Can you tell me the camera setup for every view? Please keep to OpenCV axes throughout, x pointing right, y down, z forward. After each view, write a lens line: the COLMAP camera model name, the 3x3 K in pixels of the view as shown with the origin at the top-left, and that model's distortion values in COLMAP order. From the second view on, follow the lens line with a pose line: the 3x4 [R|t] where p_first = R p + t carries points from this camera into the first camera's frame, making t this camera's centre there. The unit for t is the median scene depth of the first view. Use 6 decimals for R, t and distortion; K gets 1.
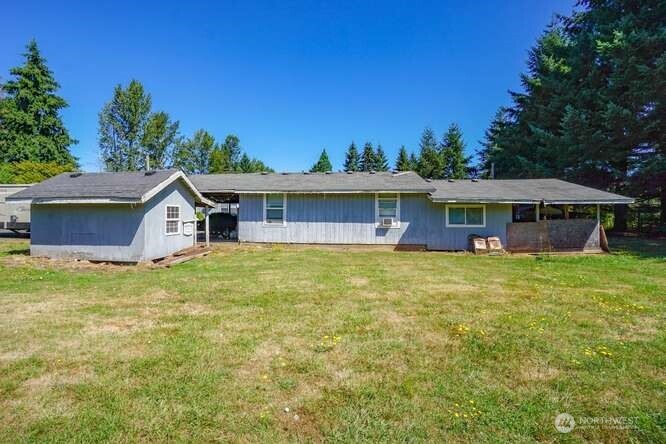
lens RADIAL K [[313.9, 0, 311.9], [0, 313.9, 208.8], [0, 0, 1]] dist [-0.044269, 0.013388]
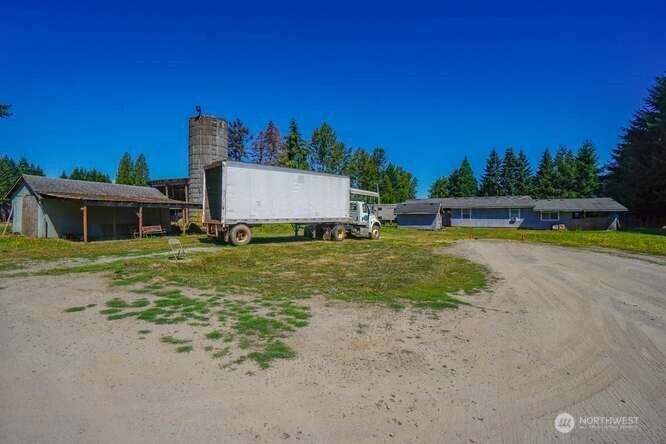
lens RADIAL K [[313.9, 0, 322.8], [0, 313.9, 223.1], [0, 0, 1]] dist [-0.044269, 0.013388]
pose [[0.933159, 0.001359, -0.359462, -0.300866], [0.014323, 0.999058, 0.040961, -0.045856], [0.359179, -0.043372, 0.932260, -1.840981]]
